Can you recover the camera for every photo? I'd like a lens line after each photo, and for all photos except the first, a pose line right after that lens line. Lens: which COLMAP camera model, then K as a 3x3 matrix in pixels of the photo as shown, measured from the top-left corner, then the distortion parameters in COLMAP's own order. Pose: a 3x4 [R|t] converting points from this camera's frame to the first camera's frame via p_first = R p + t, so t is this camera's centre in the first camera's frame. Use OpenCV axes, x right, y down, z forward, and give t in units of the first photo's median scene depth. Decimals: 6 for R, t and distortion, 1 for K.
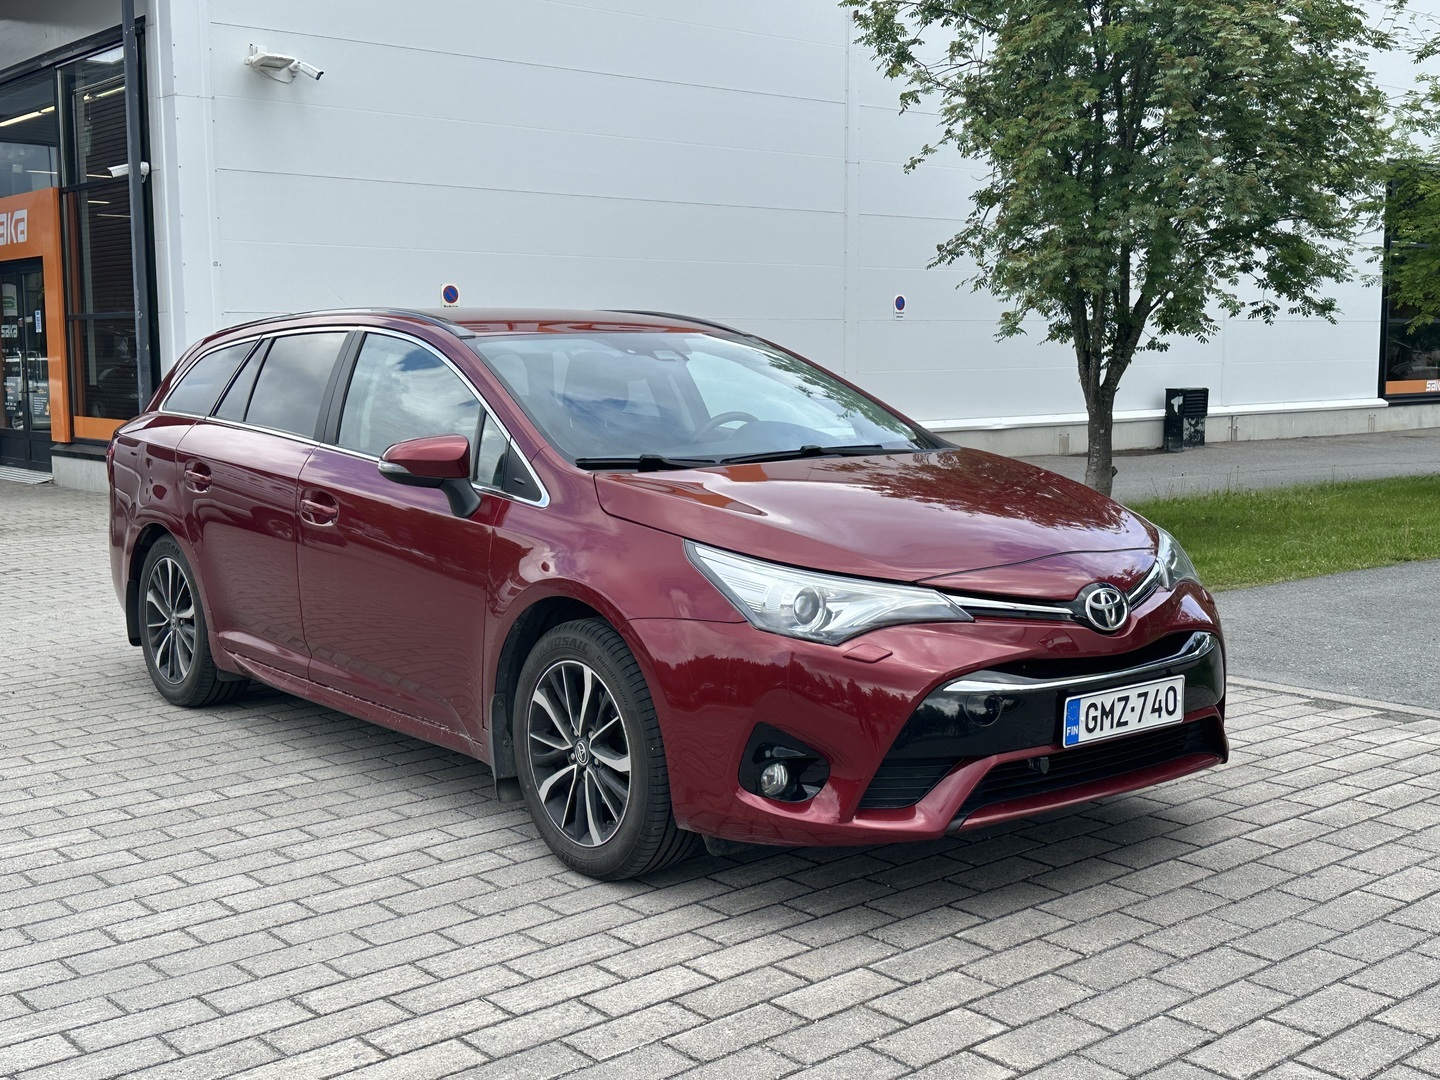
lens RADIAL K [[1683.9, 0, 717.7], [0, 1683.9, 539.9], [0, 0, 1]] dist [0.019697, 0.000000]
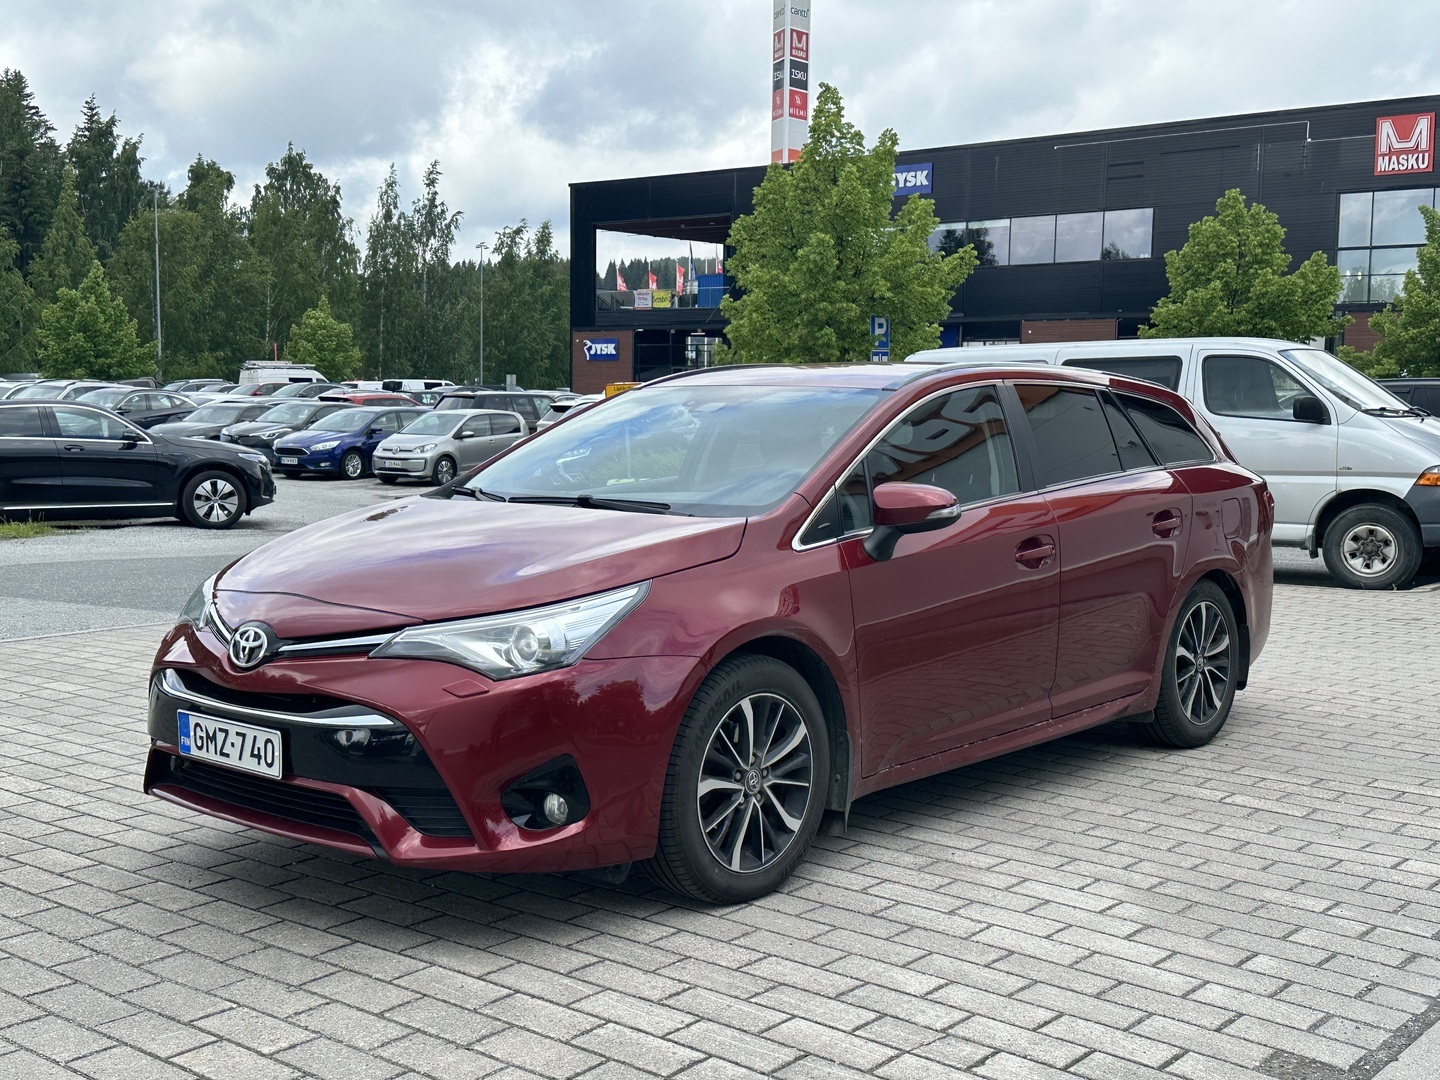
lens RADIAL K [[1683.9, 0, 714.5], [0, 1683.9, 538.4], [0, 0, 1]] dist [0.019697, 0.000000]
pose [[0.176563, 0.085559, -0.980564, 1.298927], [-0.111083, 0.991583, 0.066519, -0.127879], [0.978001, 0.097179, 0.184581, 1.073328]]
